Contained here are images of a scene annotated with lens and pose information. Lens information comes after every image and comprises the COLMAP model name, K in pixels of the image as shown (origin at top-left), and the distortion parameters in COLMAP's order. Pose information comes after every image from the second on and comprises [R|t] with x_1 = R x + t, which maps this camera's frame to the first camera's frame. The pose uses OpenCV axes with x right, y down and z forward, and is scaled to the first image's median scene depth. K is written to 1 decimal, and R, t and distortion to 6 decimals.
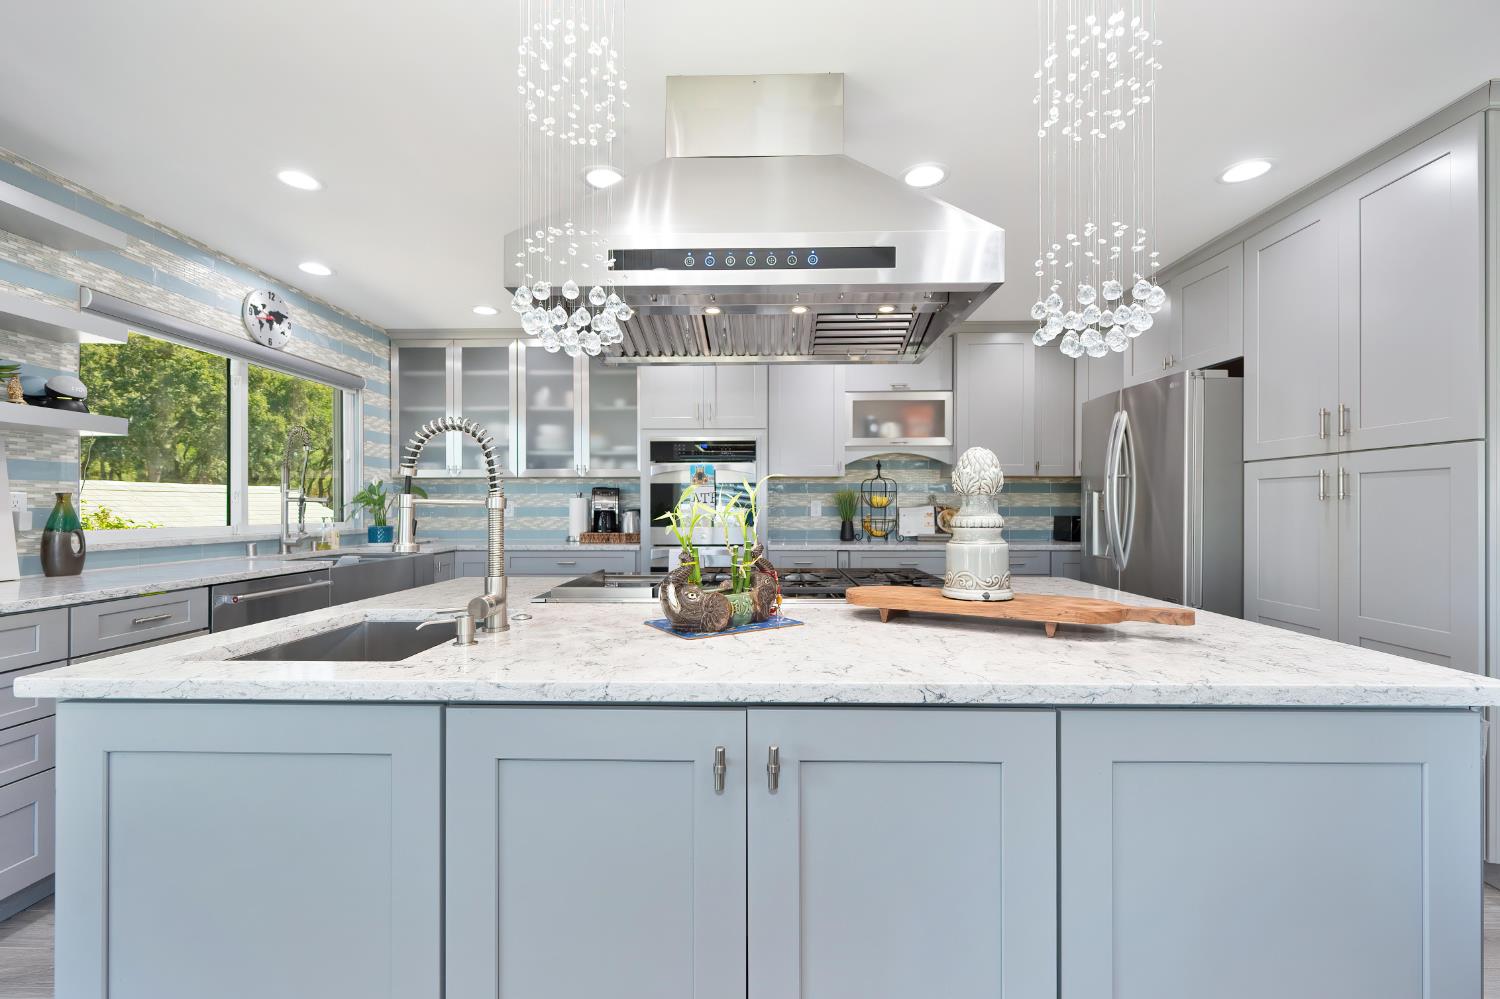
lens RADIAL K [[601.1, 0, 755.5], [0, 601.1, 510.0], [0, 0, 1]] dist [-0.001331, 0.000042]
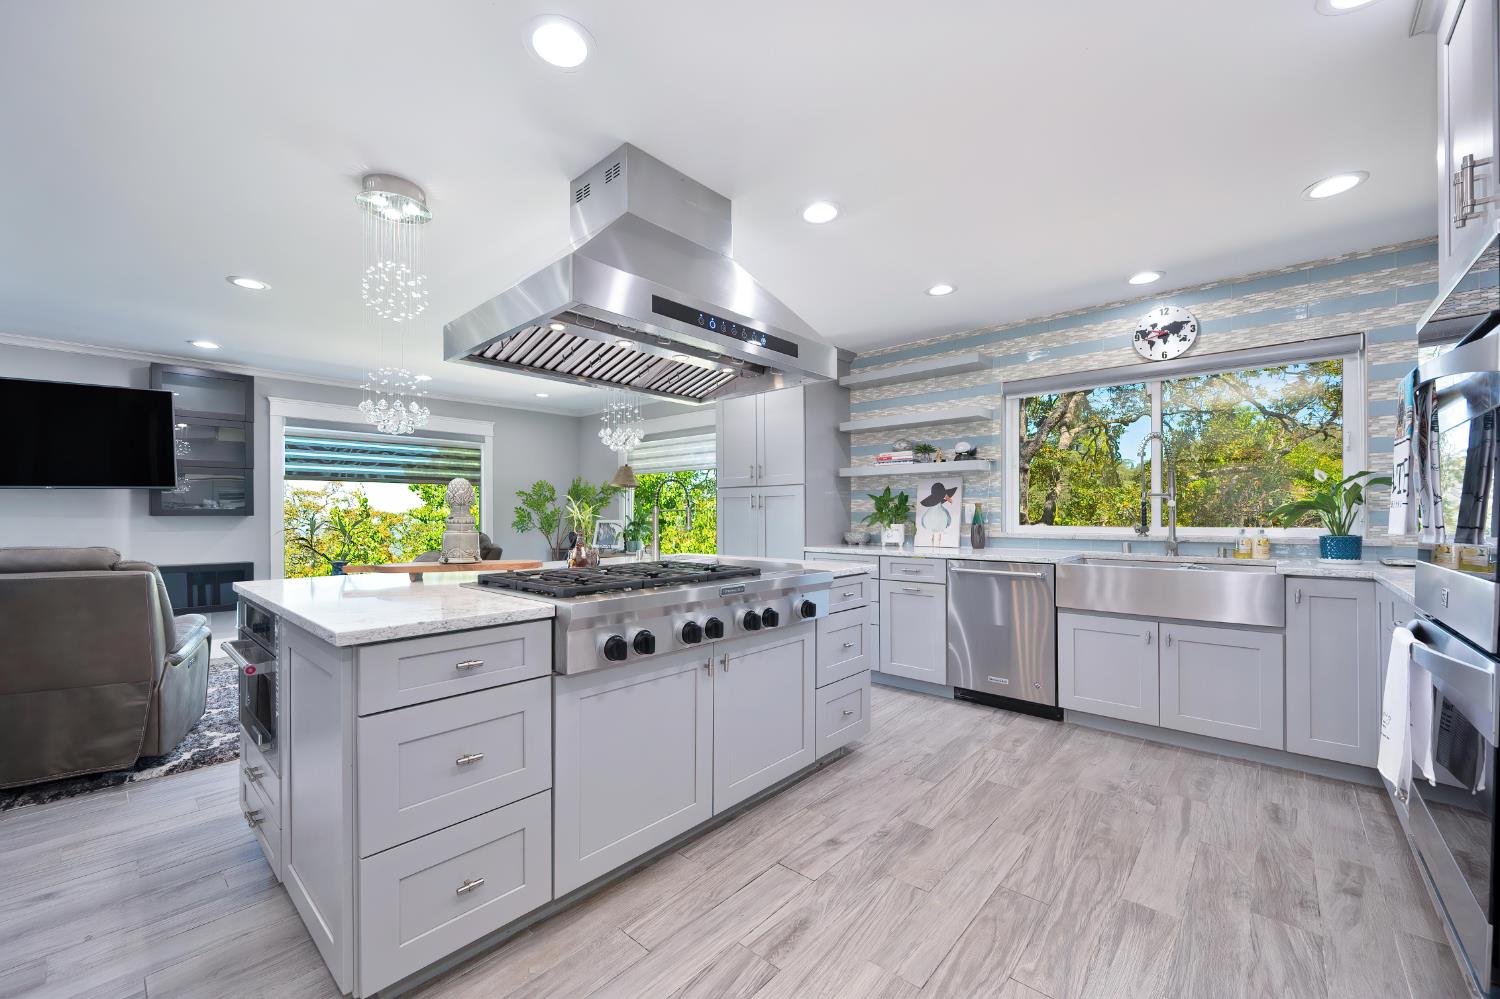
lens RADIAL K [[601.1, 0, 755.5], [0, 601.1, 510.0], [0, 0, 1]] dist [-0.001331, 0.000042]
pose [[-0.643759, -0.001357, -0.765227, 0.477307], [-0.000777, 0.999999, -0.001120, -0.003831], [0.765228, -0.000126, -0.643760, 1.144513]]
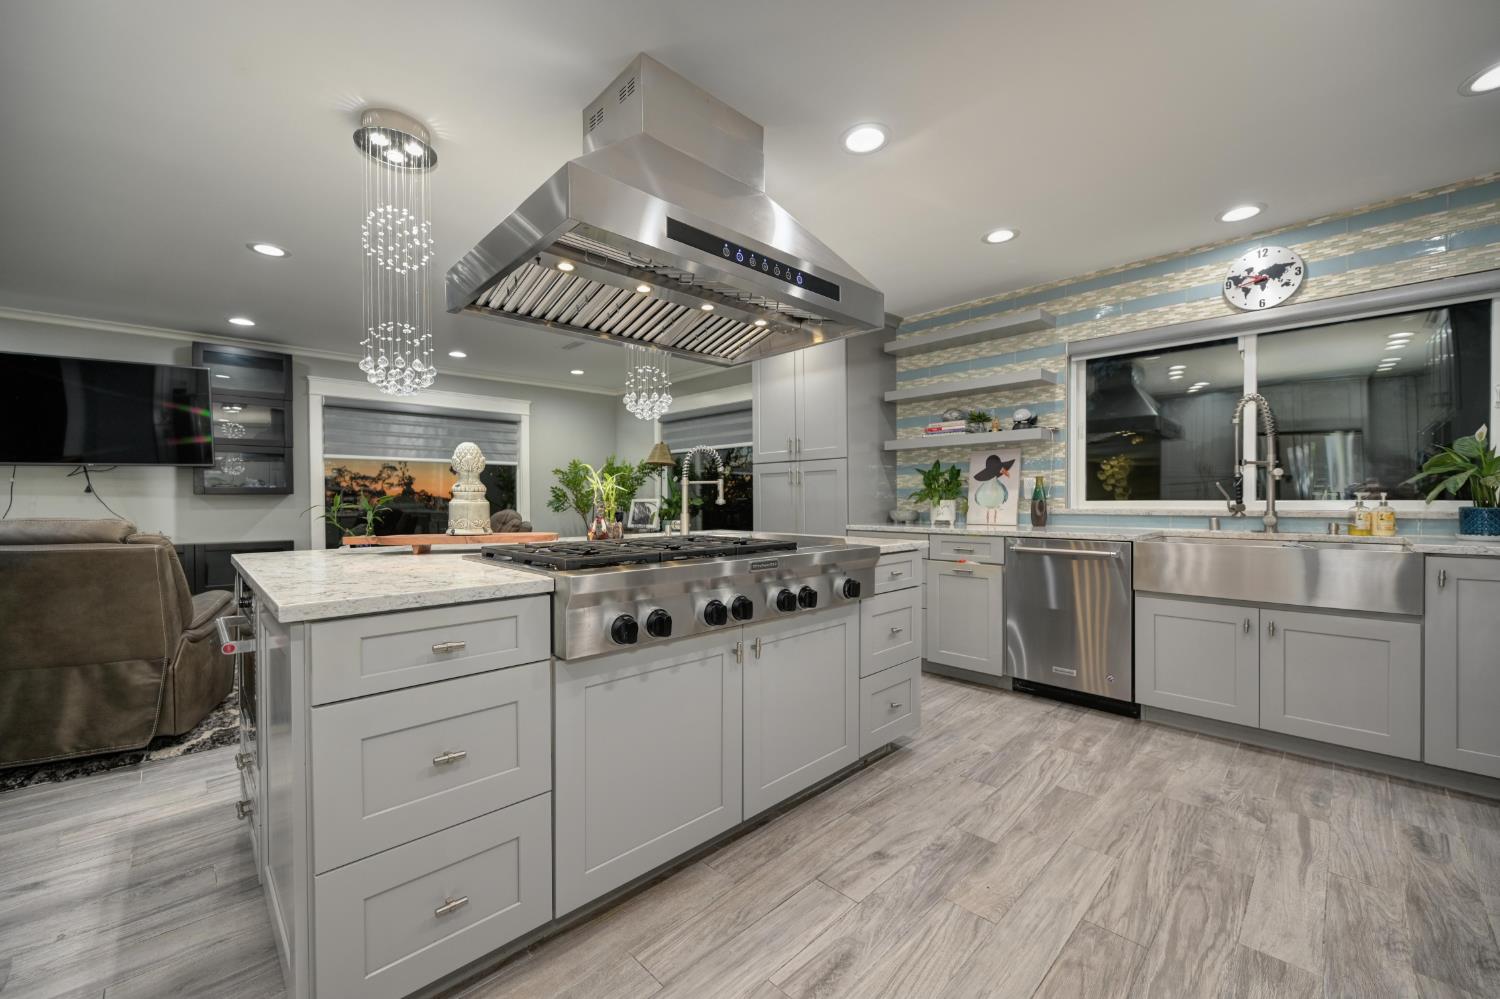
lens RADIAL K [[596.2, 0, 757.1], [0, 596.2, 503.3], [0, 0, 1]] dist [-0.000591, 0.000210]
pose [[-0.694018, 0.009517, -0.719895, 0.404606], [0.001588, 0.999930, 0.011688, 0.017174], [0.719956, 0.006969, -0.693985, 1.092564]]
